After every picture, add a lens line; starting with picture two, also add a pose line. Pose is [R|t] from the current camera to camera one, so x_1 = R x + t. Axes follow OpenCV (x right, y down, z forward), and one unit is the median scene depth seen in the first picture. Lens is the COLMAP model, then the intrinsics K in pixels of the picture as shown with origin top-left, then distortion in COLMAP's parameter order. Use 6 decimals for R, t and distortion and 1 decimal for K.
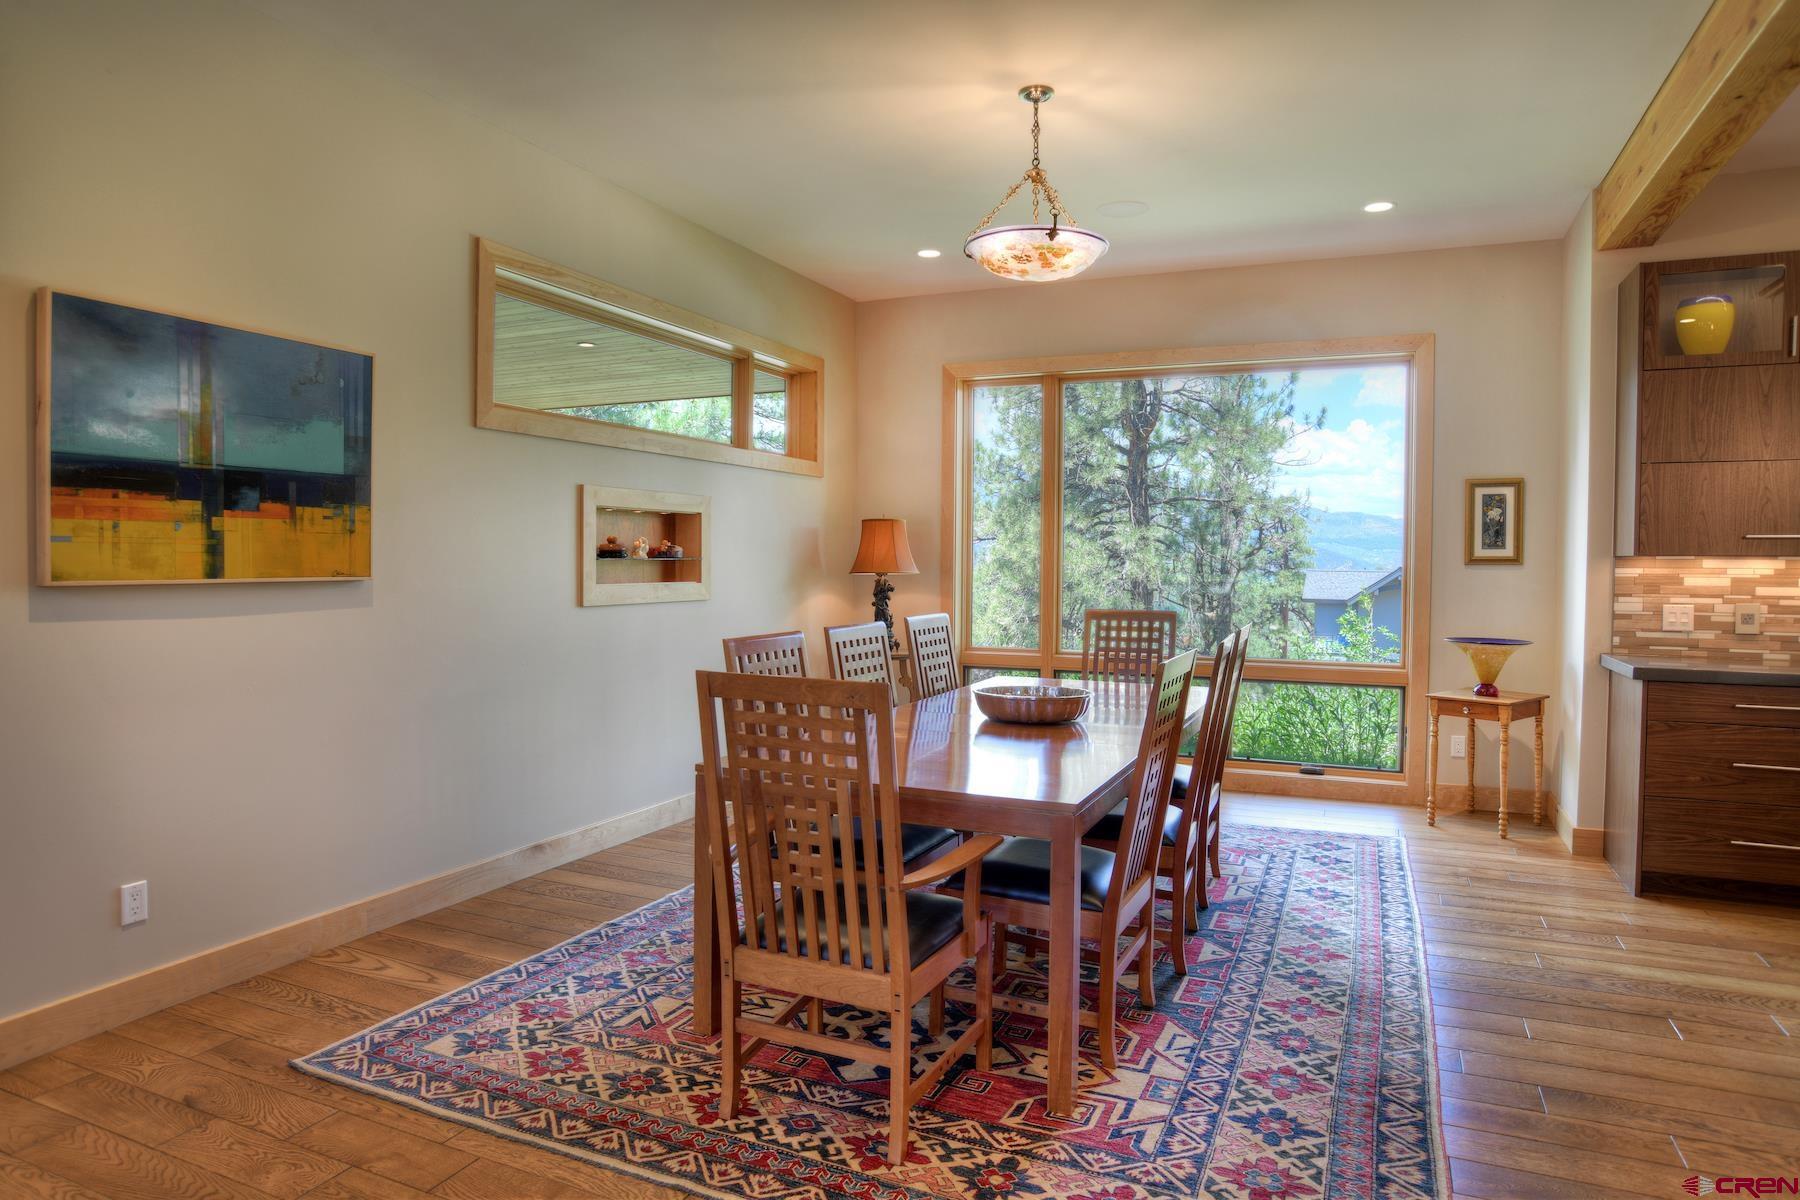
lens RADIAL K [[1043.7, 0, 900.0], [0, 1043.7, 600.0], [0, 0, 1]] dist [-0.033468, 0.000559]
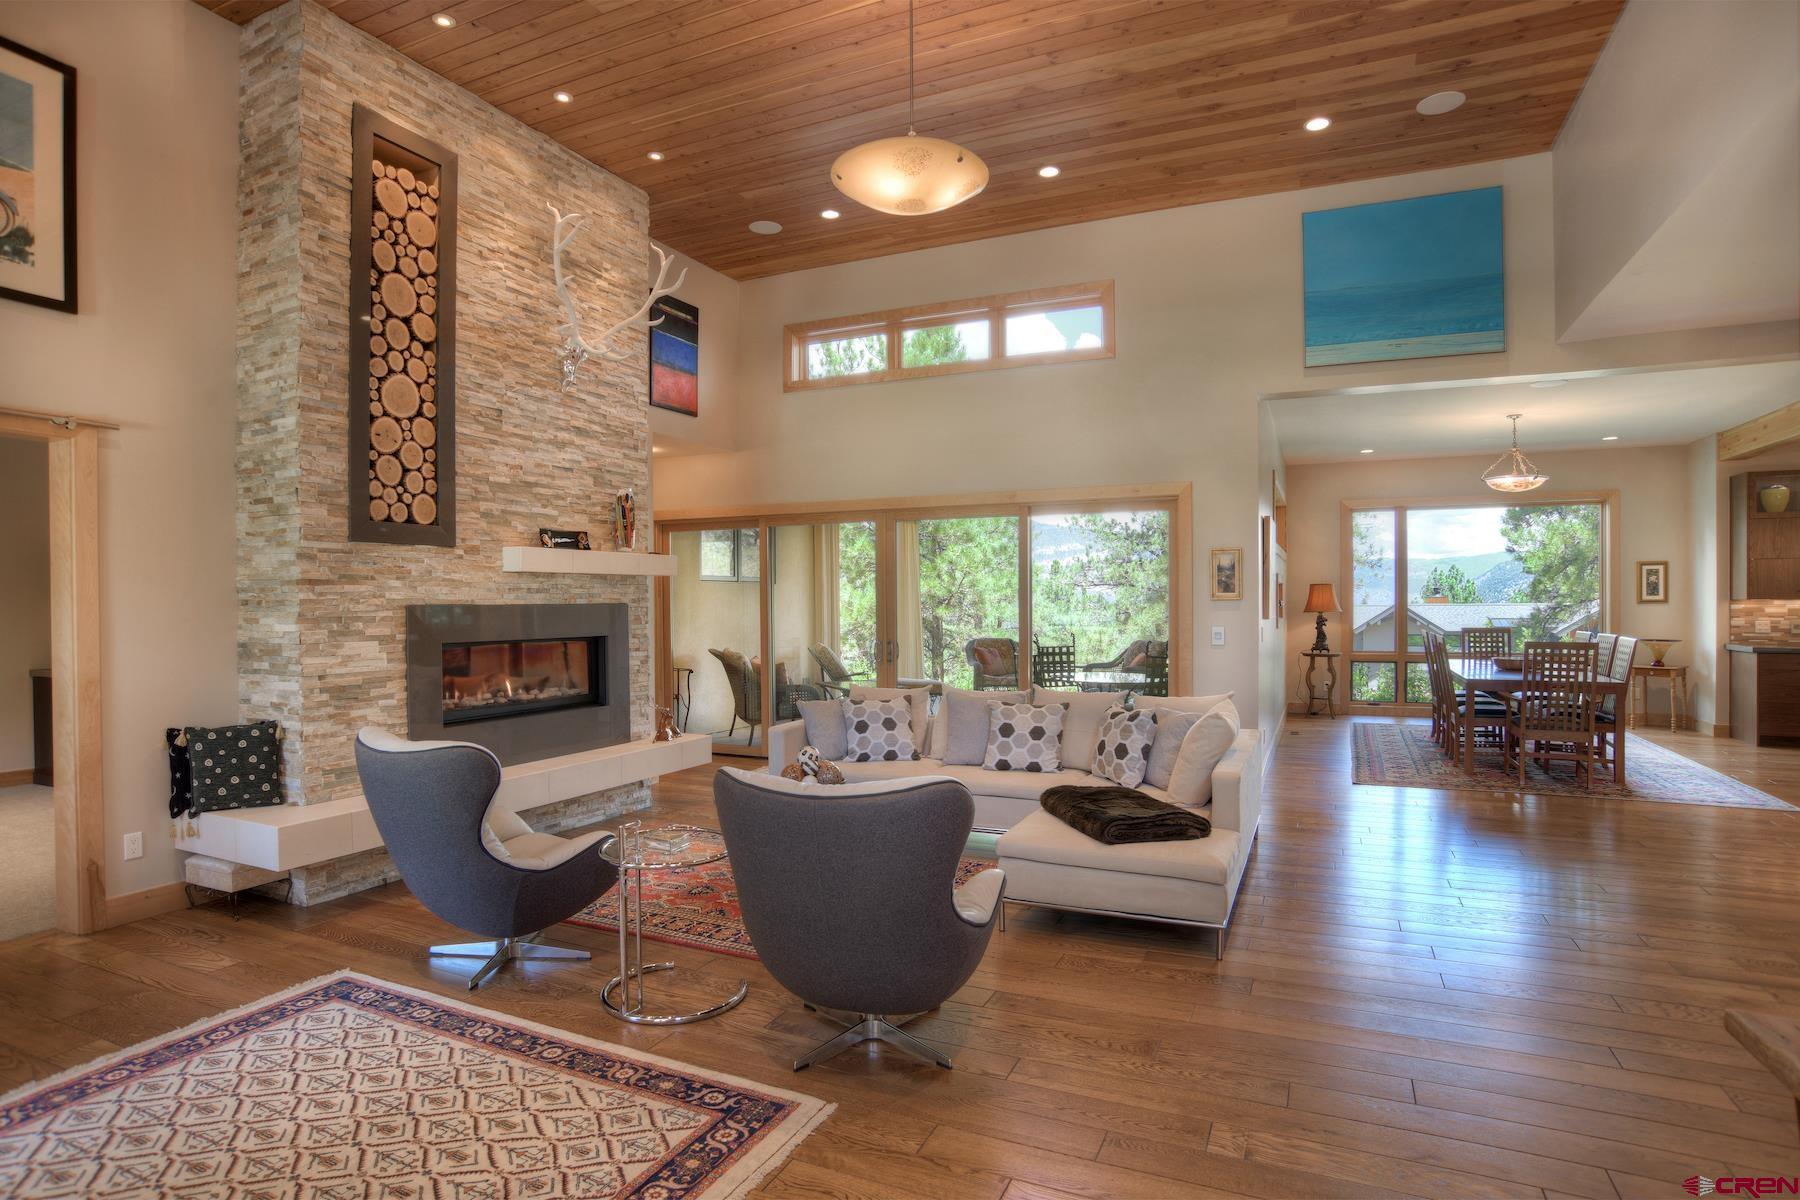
lens RADIAL K [[918.5, 0, 903.3], [0, 918.5, 610.8], [0, 0, 1]] dist [-0.104808, 0.044836]
pose [[0.999620, -0.011620, -0.024978, -1.081851], [0.010931, 0.999560, -0.027564, 0.014118], [0.025287, 0.027280, 0.999308, -0.941601]]
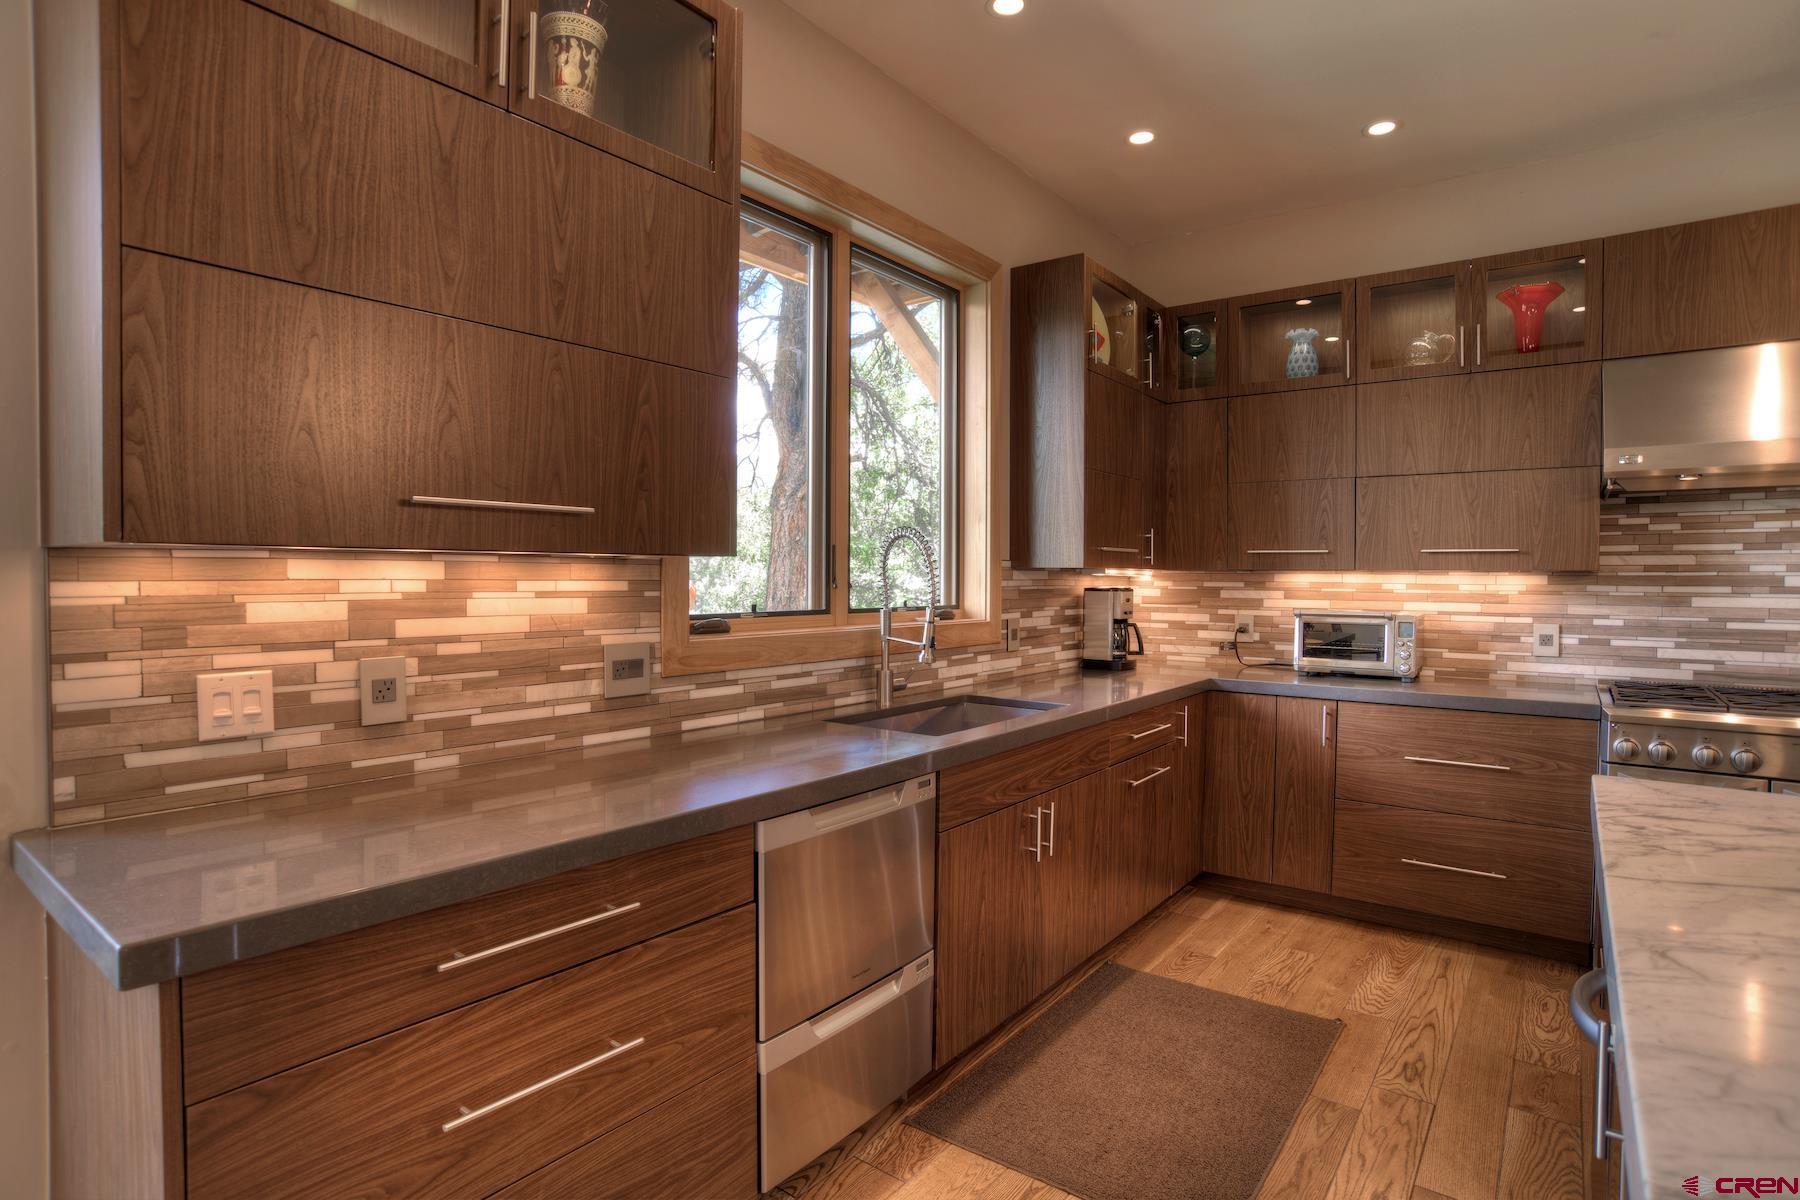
lens RADIAL K [[917.5, 0, 899.4], [0, 917.5, 591.4], [0, 0, 1]] dist [-0.106914, 0.054084]
pose [[0.219521, -0.018984, 0.975423, 0.497969], [0.035154, 0.999315, 0.011537, -0.022269], [-0.974974, 0.031757, 0.220038, 0.690415]]
